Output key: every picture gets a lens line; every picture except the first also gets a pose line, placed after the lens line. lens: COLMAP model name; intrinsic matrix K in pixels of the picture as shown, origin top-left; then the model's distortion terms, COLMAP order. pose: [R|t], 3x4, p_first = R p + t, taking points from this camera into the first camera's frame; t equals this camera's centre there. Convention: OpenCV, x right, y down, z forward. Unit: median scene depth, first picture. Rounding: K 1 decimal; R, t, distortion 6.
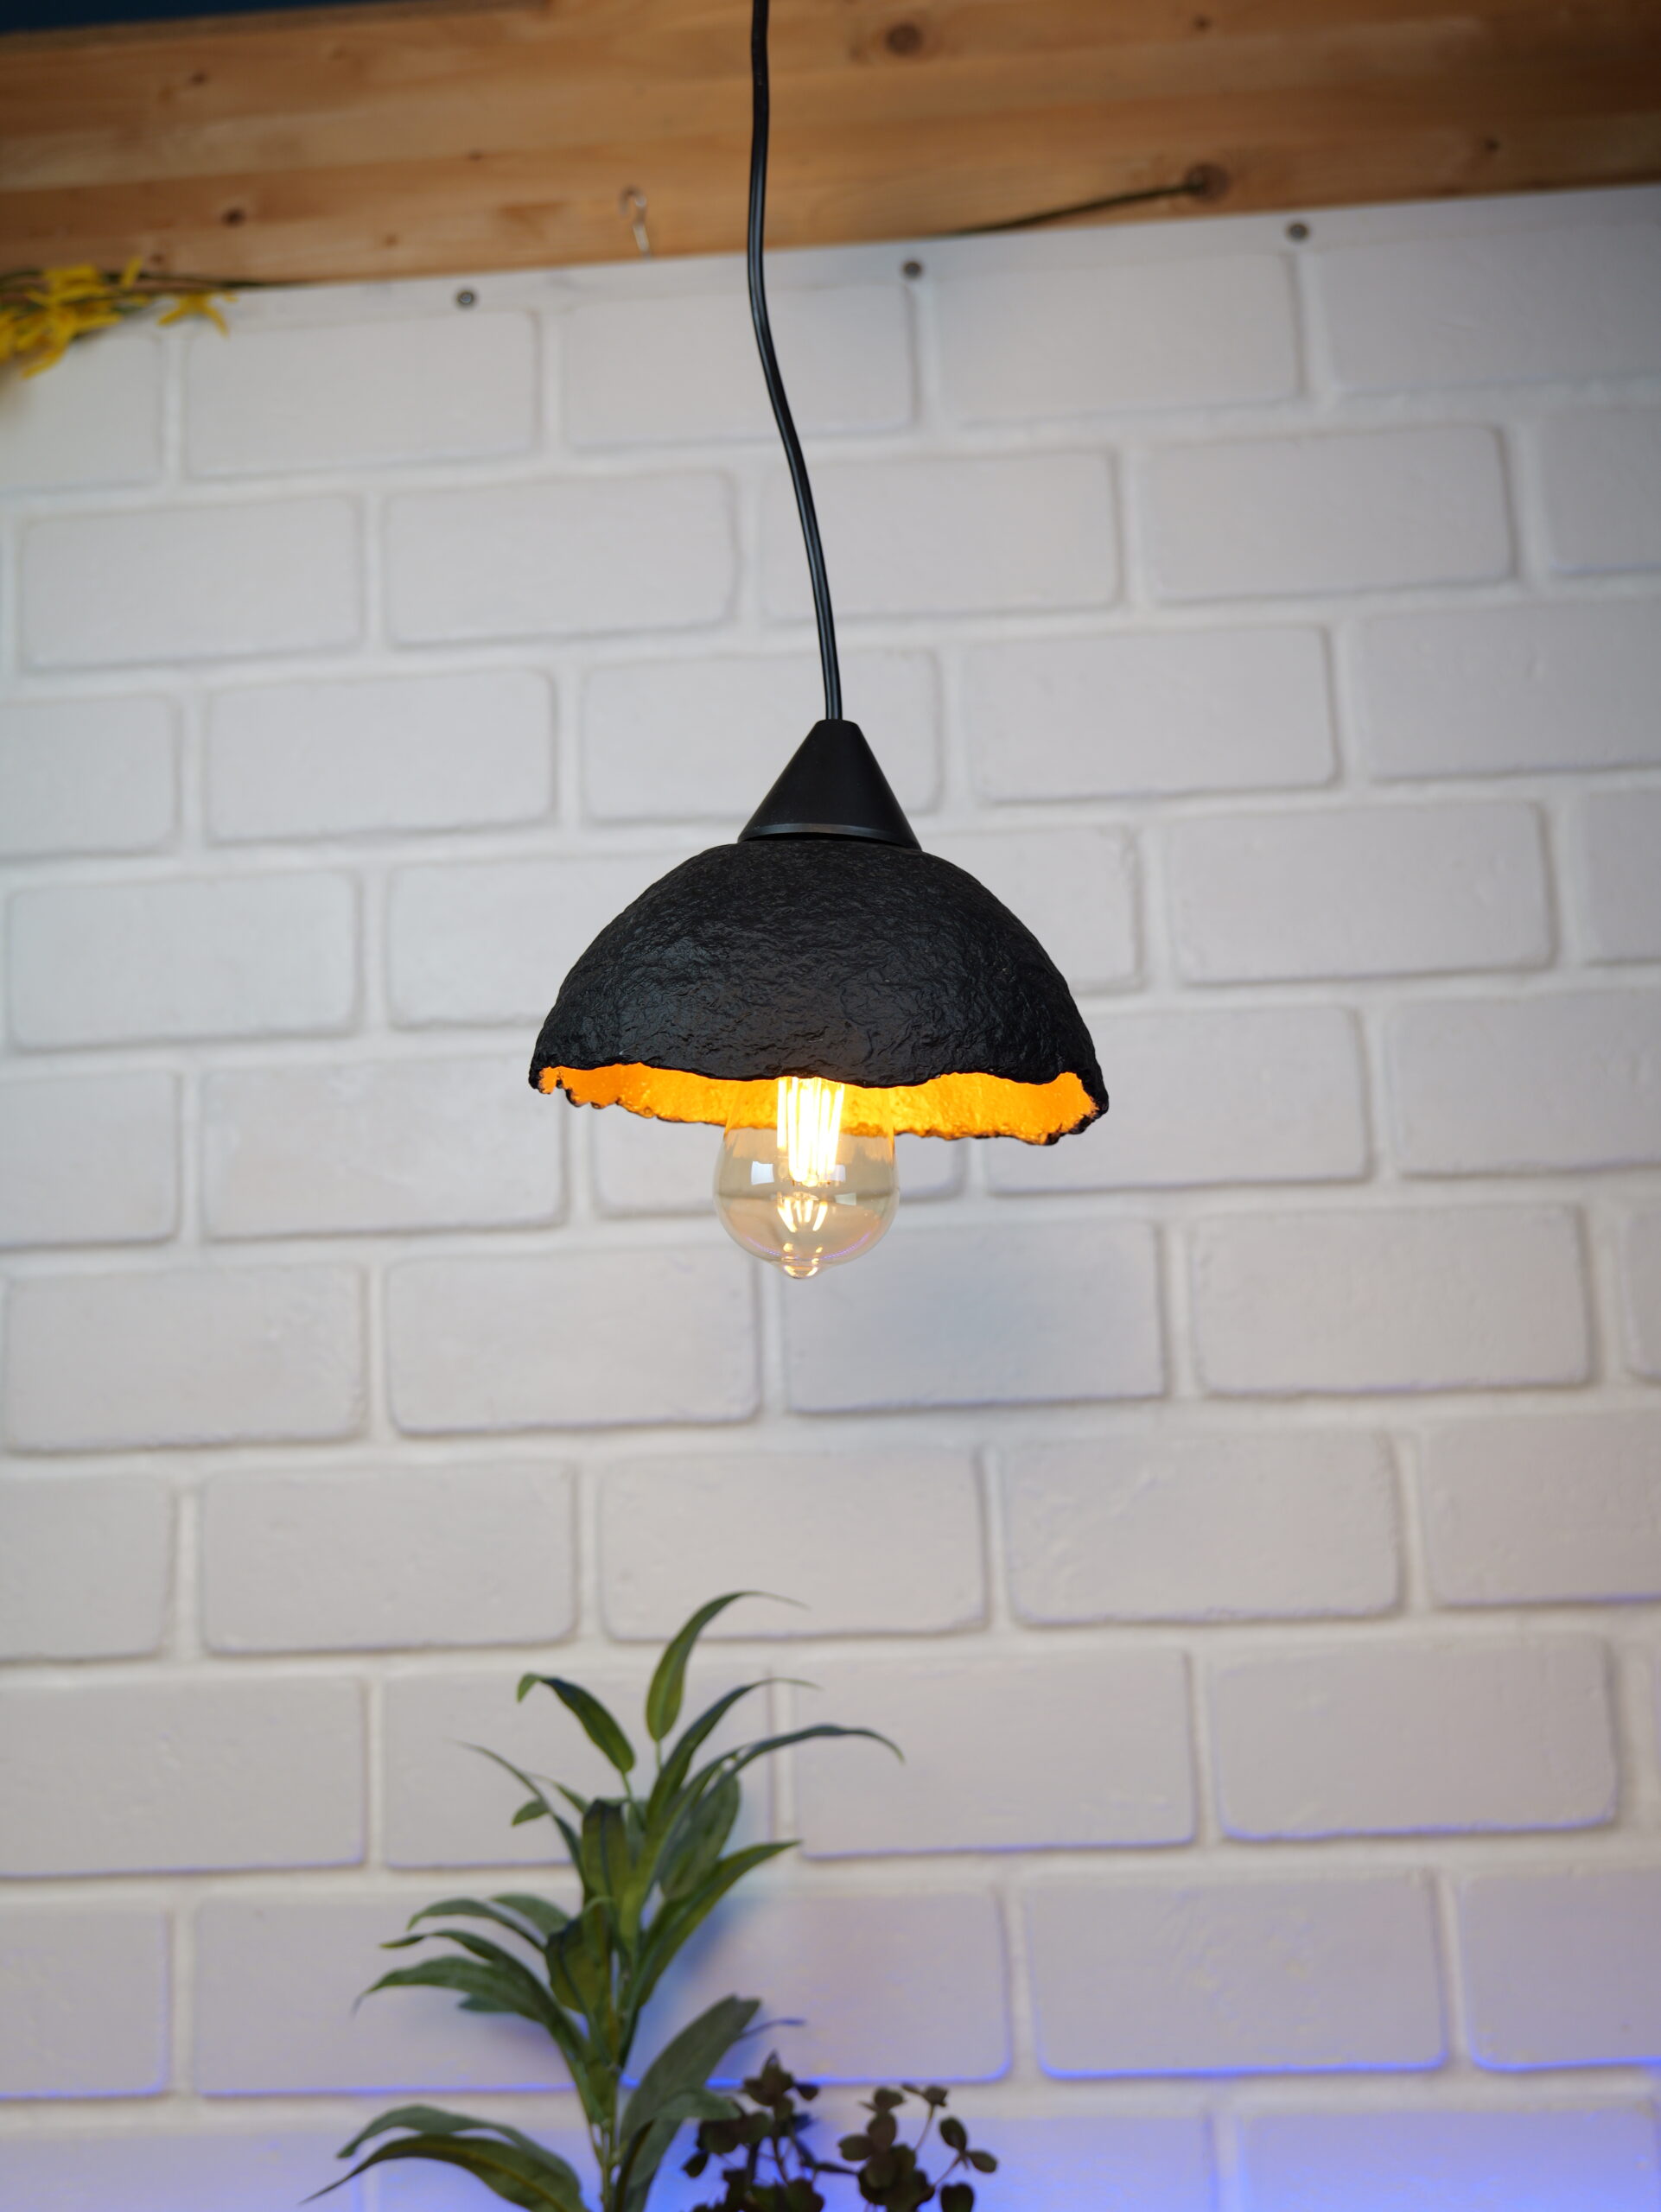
lens RADIAL K [[2185.0, 0, 830.5], [0, 2185.0, 1106.0], [0, 0, 1]] dist [-0.000547, -0.005219]
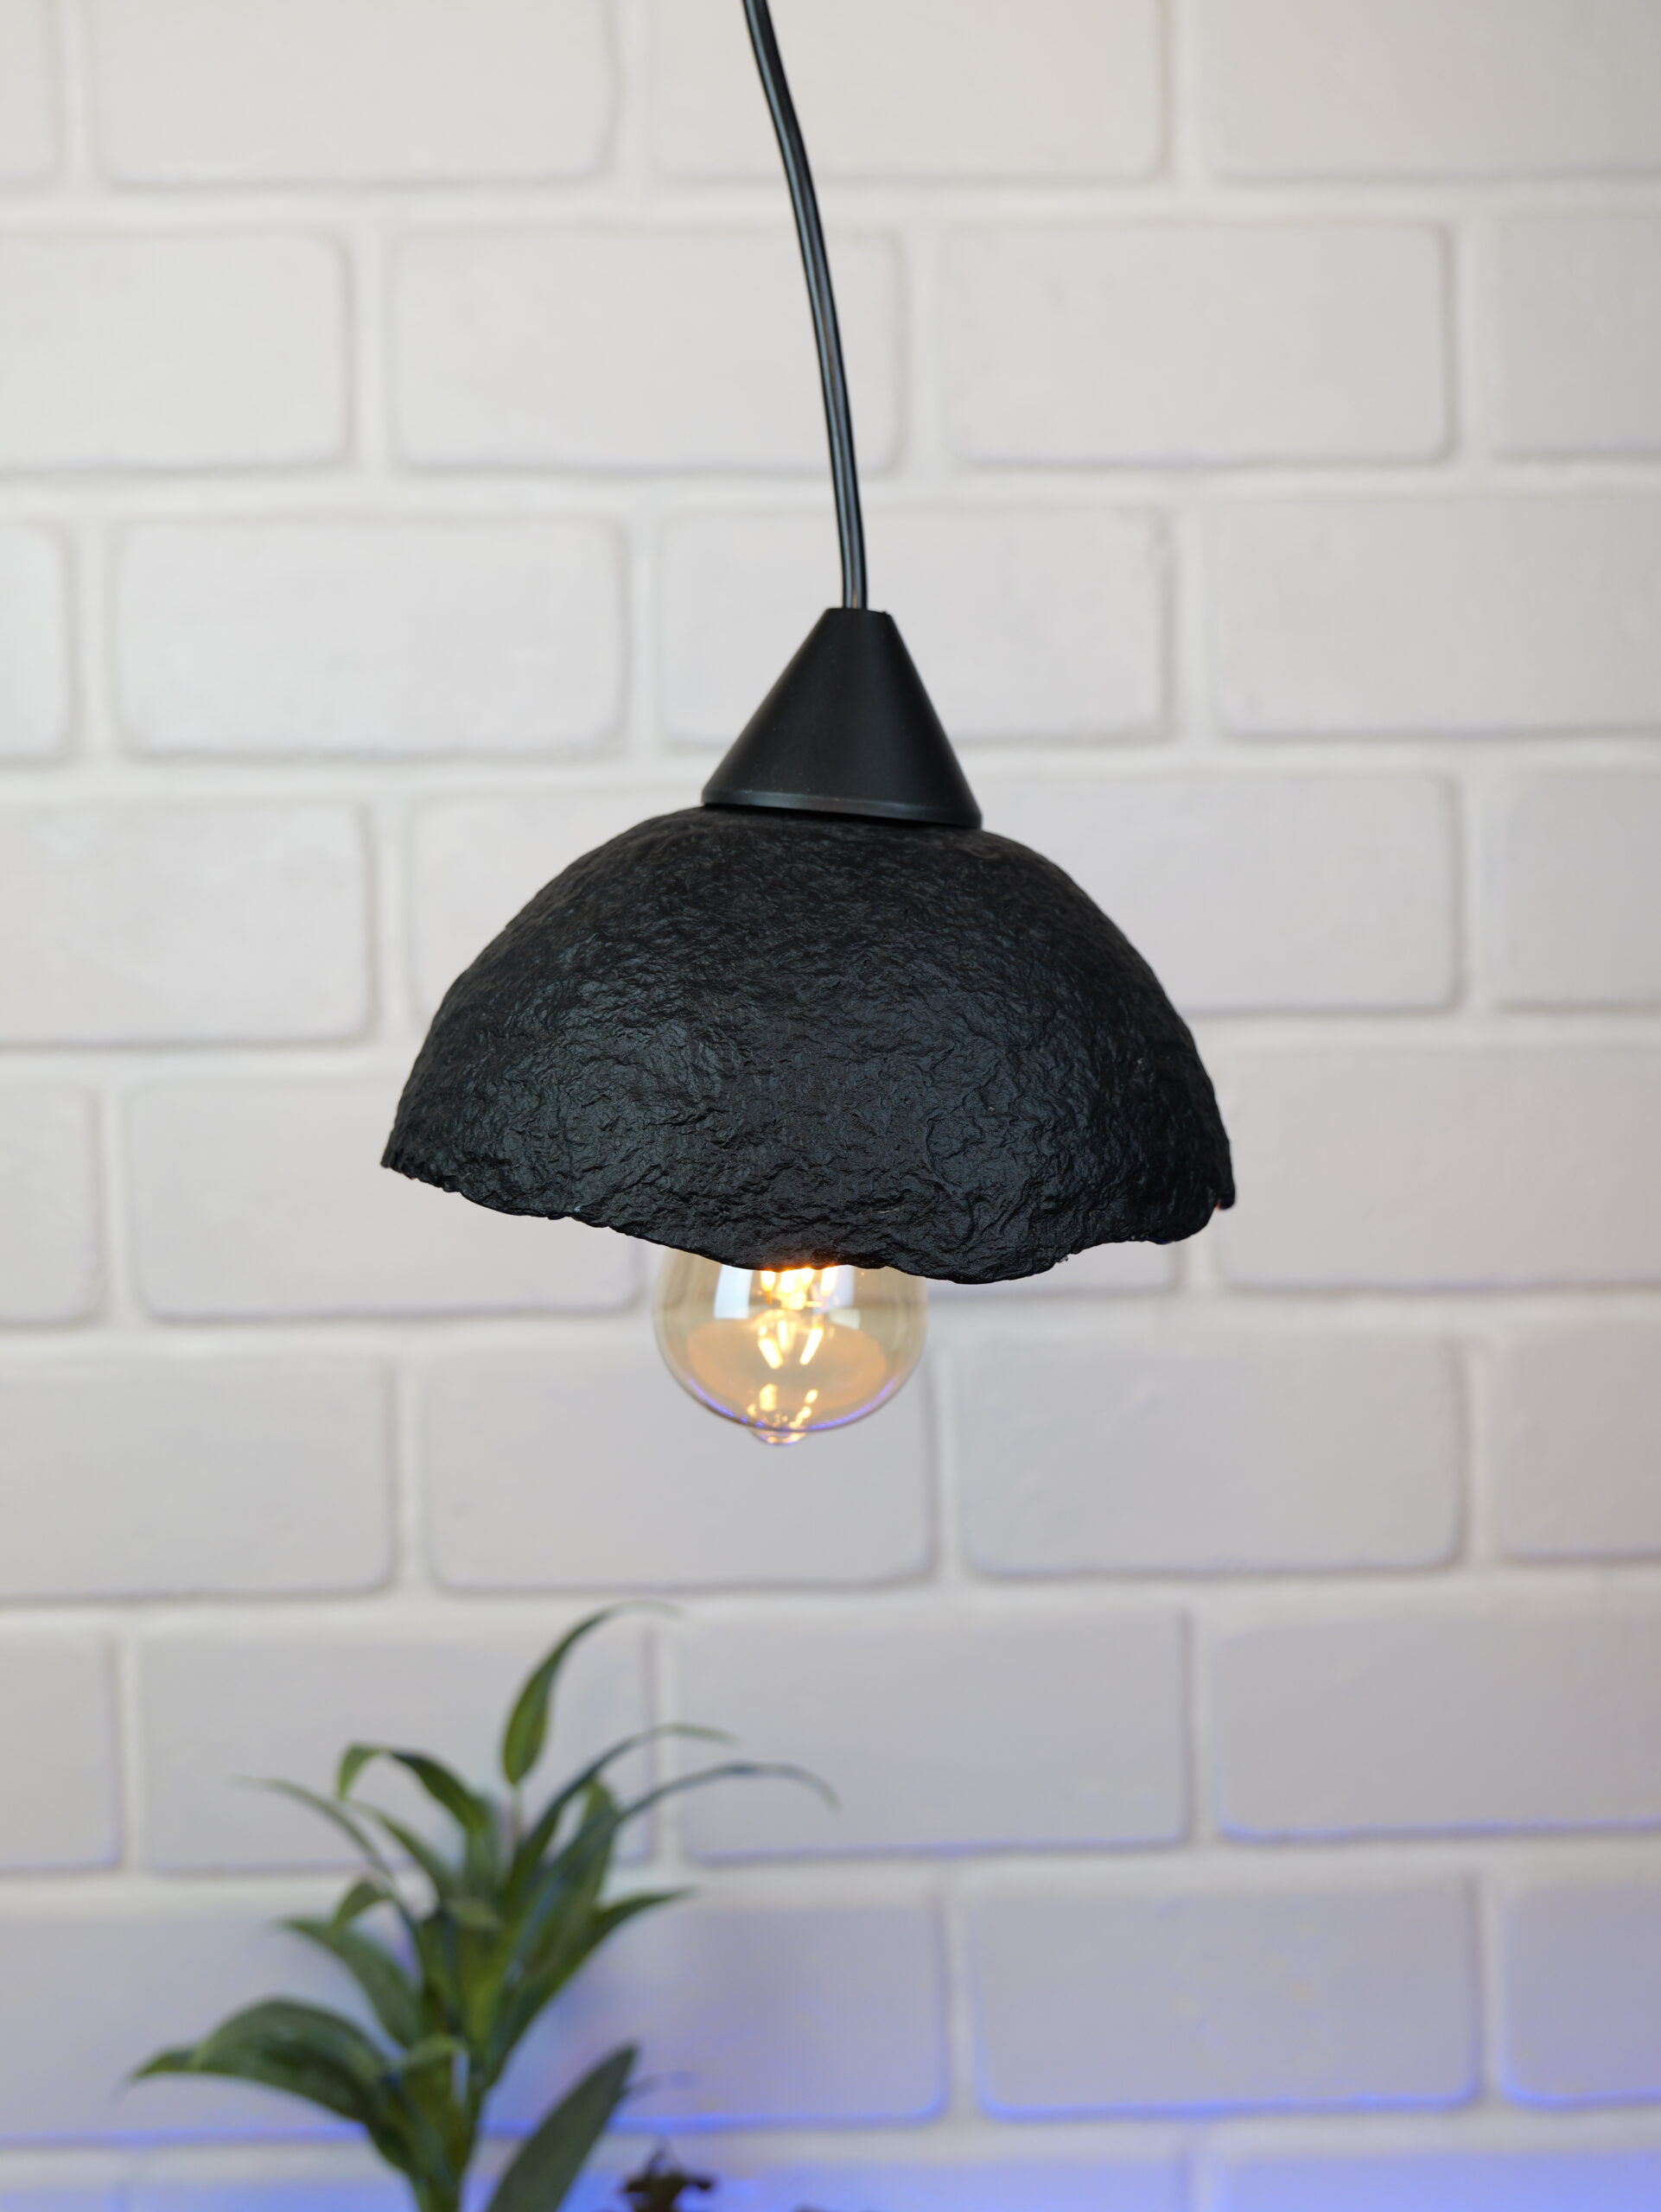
lens RADIAL K [[2620.3, 0, 858.0], [0, 2620.3, 1104.6], [0, 0, 1]] dist [0.003816, -0.006023]
pose [[0.995729, 0.012718, 0.091442, -0.040103], [-0.031854, 0.976971, 0.210980, -0.116617], [-0.086653, -0.212992, 0.973204, 0.127302]]
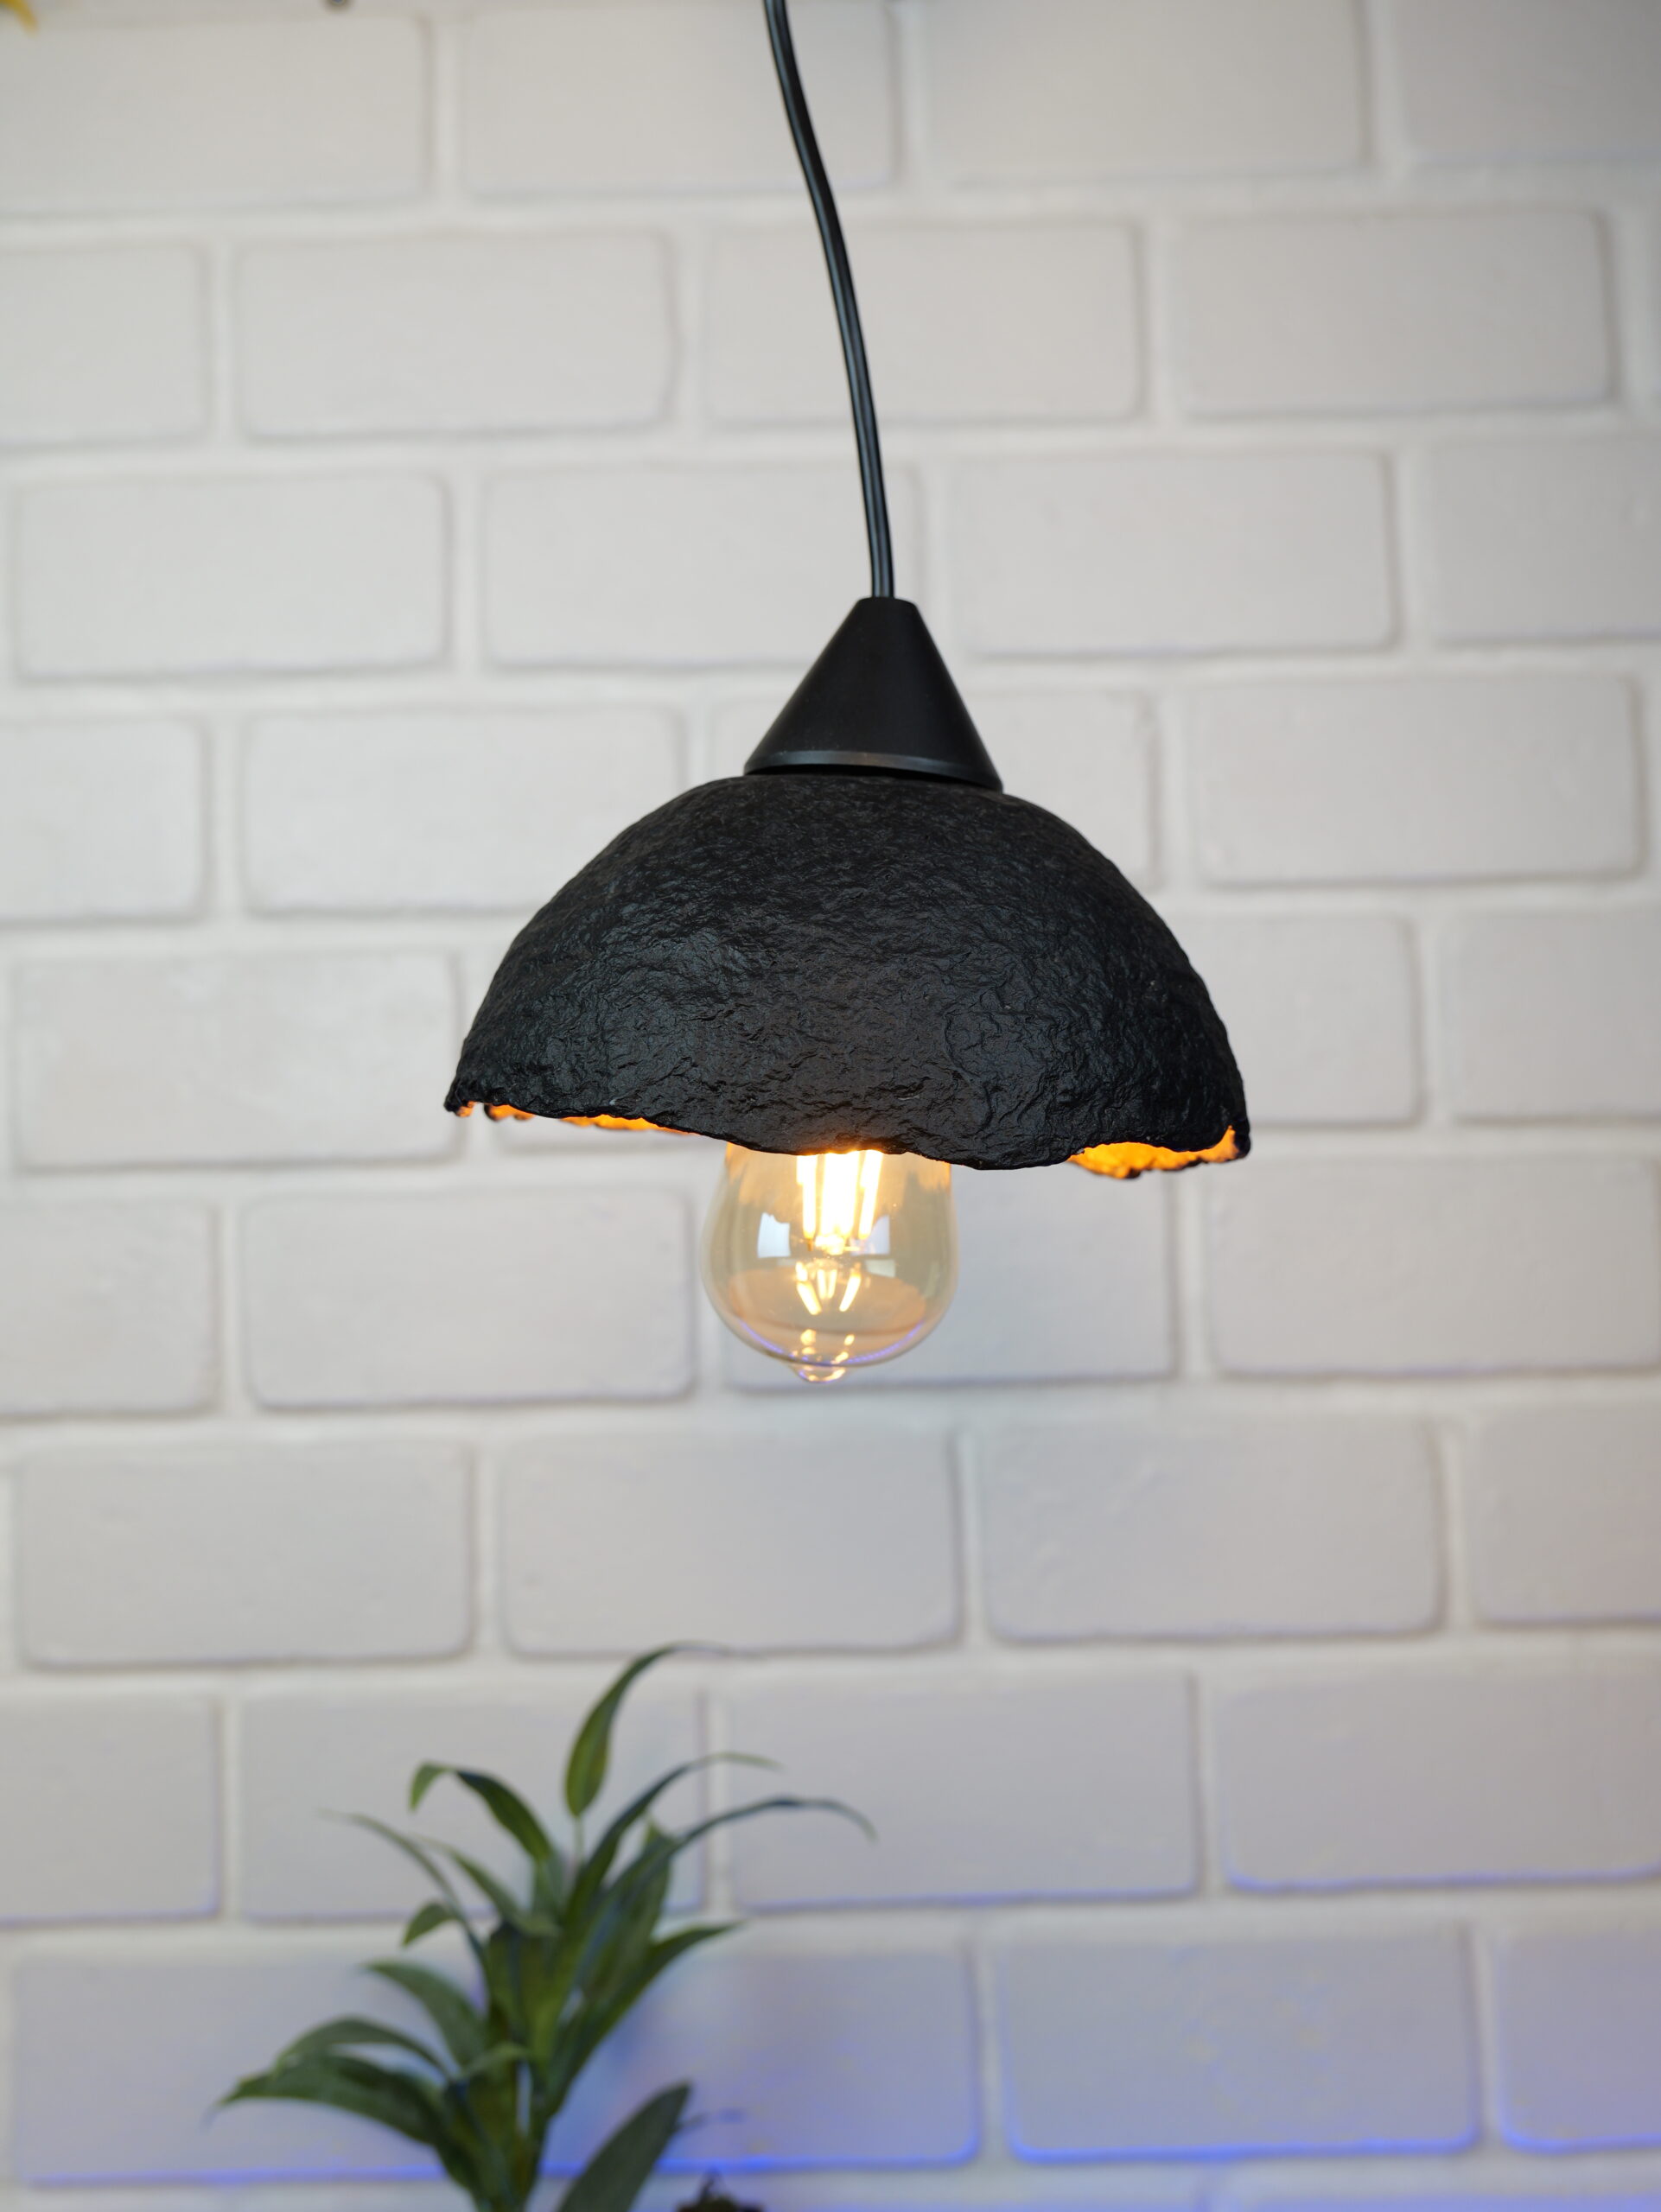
lens RADIAL K [[2185.0, 0, 830.5], [0, 2185.0, 1106.0], [0, 0, 1]] dist [-0.000547, -0.005219]
pose [[0.997954, 0.014607, 0.062244, -0.033194], [-0.020348, 0.995492, 0.092637, -0.046129], [-0.060610, -0.093714, 0.993753, 0.168816]]
